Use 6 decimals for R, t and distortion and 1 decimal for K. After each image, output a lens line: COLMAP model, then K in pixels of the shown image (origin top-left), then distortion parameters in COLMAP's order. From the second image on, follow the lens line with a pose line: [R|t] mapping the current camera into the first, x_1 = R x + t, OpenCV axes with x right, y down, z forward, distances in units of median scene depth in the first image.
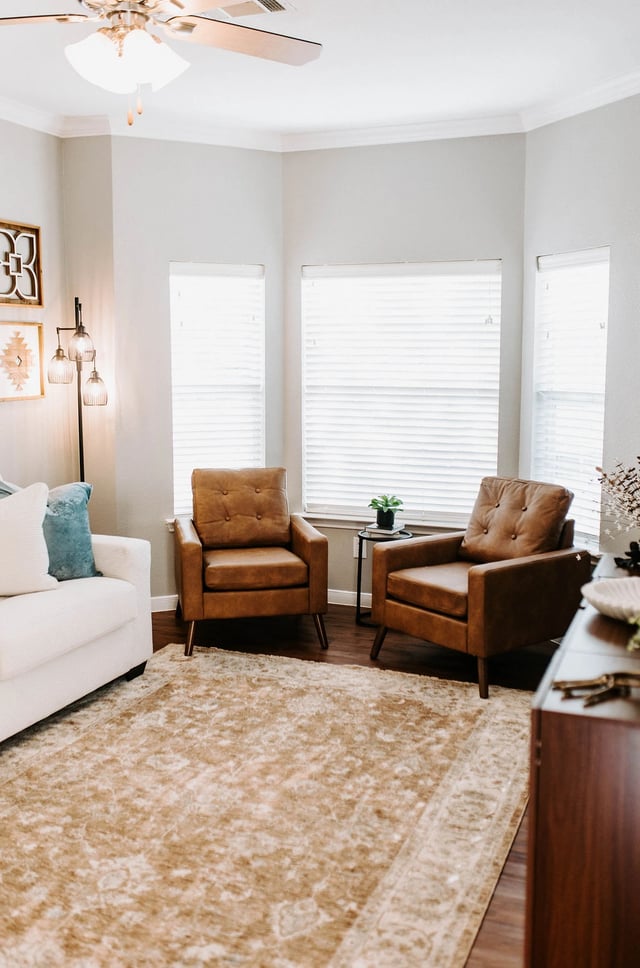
lens RADIAL K [[969.8, 0, 320.0], [0, 969.8, 484.0], [0, 0, 1]] dist [-0.014623, -0.006400]
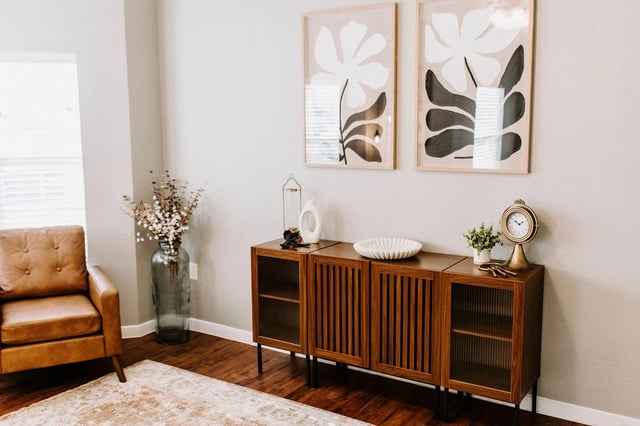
lens RADIAL K [[619.2, 0, 333.0], [0, 619.2, 215.1], [0, 0, 1]] dist [-0.000695, 0.004069]
pose [[0.164193, -0.147094, 0.975399, -0.567677], [0.127683, 0.983670, 0.126848, -0.079647], [-0.978130, 0.103714, 0.180293, 0.499156]]
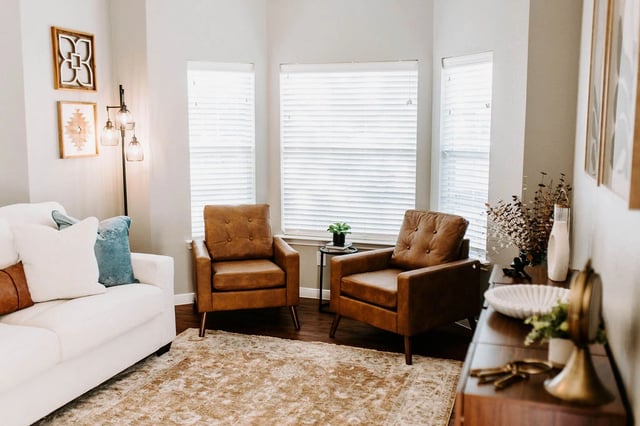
lens RADIAL K [[636.1, 0, 328.9], [0, 636.1, 213.9], [0, 0, 1]] dist [-0.008264, -0.004362]
pose [[0.998443, -0.006493, 0.055400, 0.000146], [0.006320, 0.999975, 0.003309, -0.005816], [-0.055420, -0.002953, 0.998459, 0.062383]]
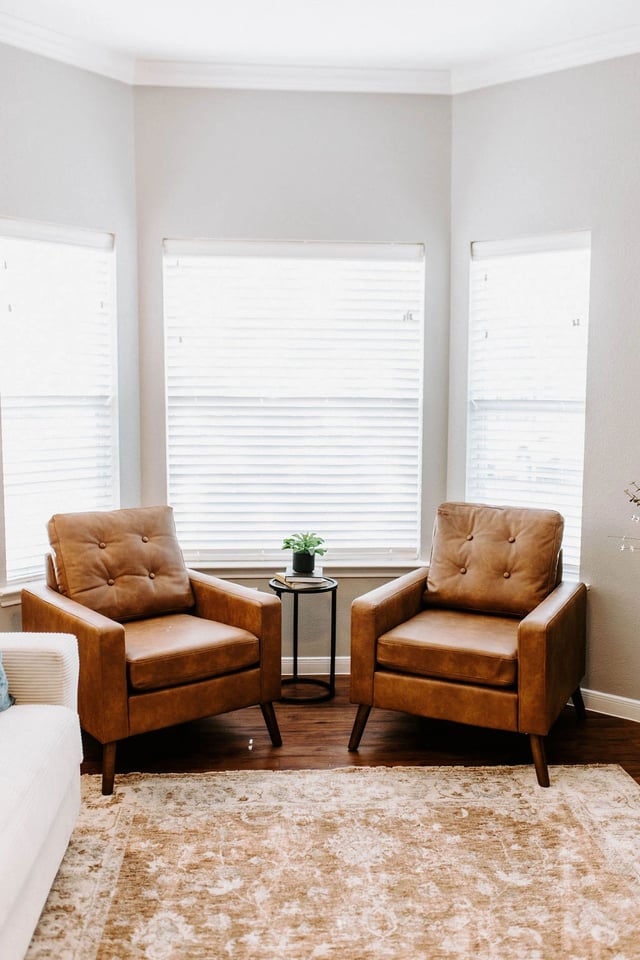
lens RADIAL K [[920.5, 0, 322.9], [0, 920.5, 483.1], [0, 0, 1]] dist [-0.006497, 0.009449]
pose [[0.897195, -0.046446, 0.439186, -0.291931], [0.054307, 0.998510, -0.005344, -0.028937], [-0.438284, 0.028646, 0.898380, 0.378240]]
